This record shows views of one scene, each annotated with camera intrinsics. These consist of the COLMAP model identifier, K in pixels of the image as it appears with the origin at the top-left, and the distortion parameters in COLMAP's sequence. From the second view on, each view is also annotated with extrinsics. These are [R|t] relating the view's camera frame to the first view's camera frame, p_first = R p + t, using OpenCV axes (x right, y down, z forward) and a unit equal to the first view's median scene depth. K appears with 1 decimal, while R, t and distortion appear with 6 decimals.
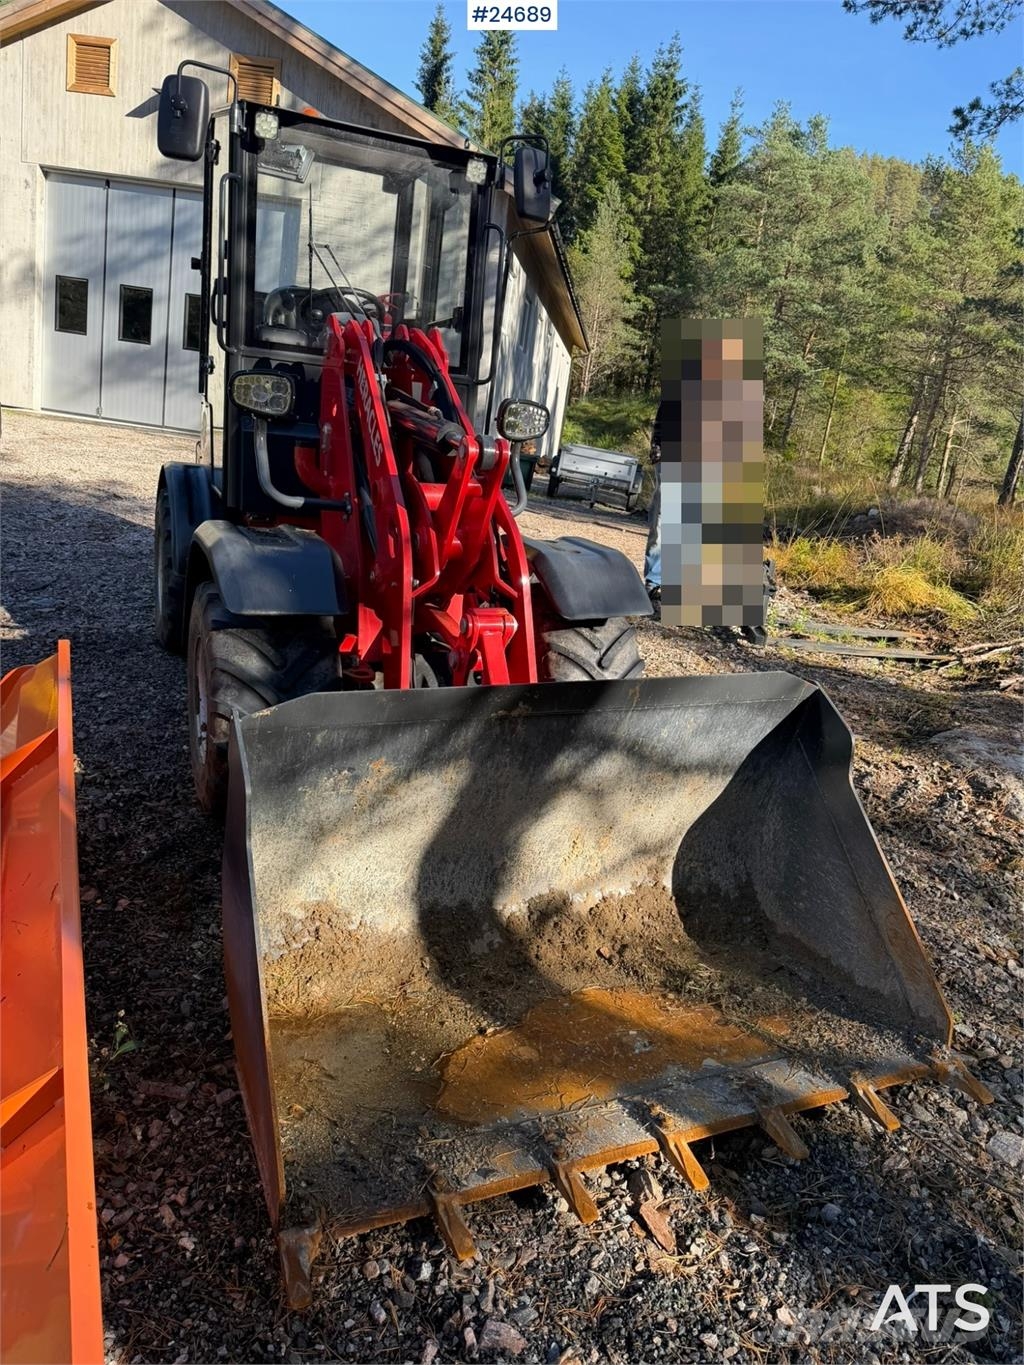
lens RADIAL K [[963.3, 0, 510.7], [0, 963.3, 667.5], [0, 0, 1]] dist [0.022550, -0.030447]
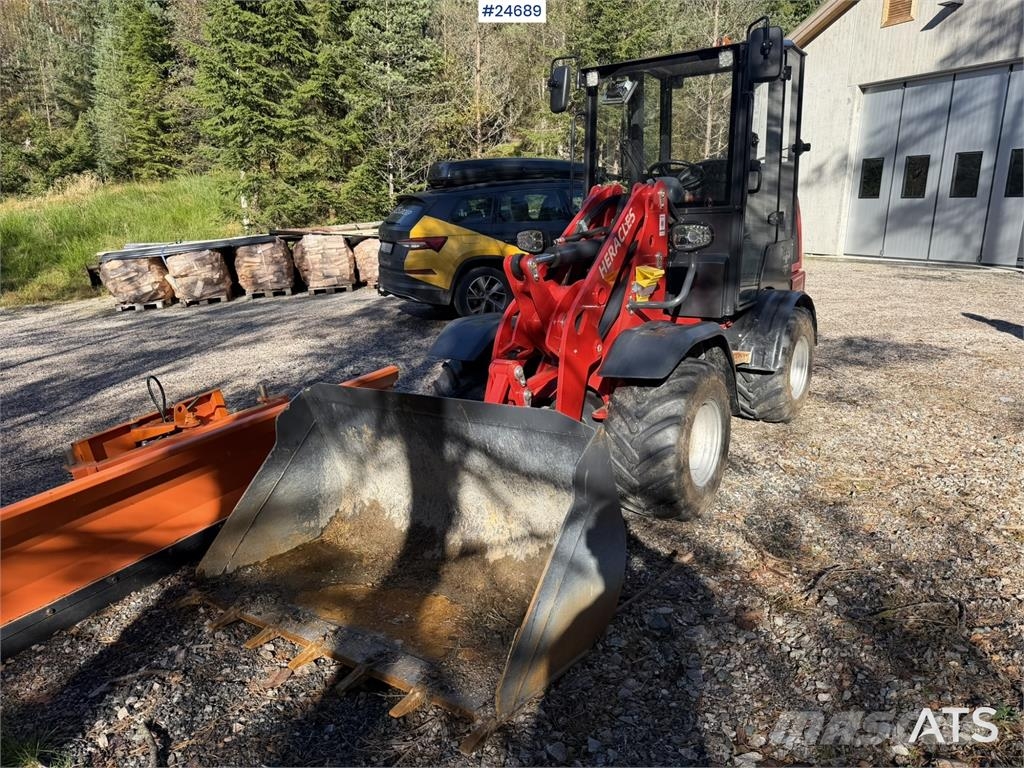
lens RADIAL K [[722.6, 0, 507.0], [0, 722.6, 378.5], [0, 0, 1]] dist [0.022550, -0.030447]
pose [[0.510626, 0.063779, -0.857434, 1.176323], [-0.148481, 0.988803, -0.014874, -0.015802], [0.846885, 0.134907, 0.514379, 0.461239]]
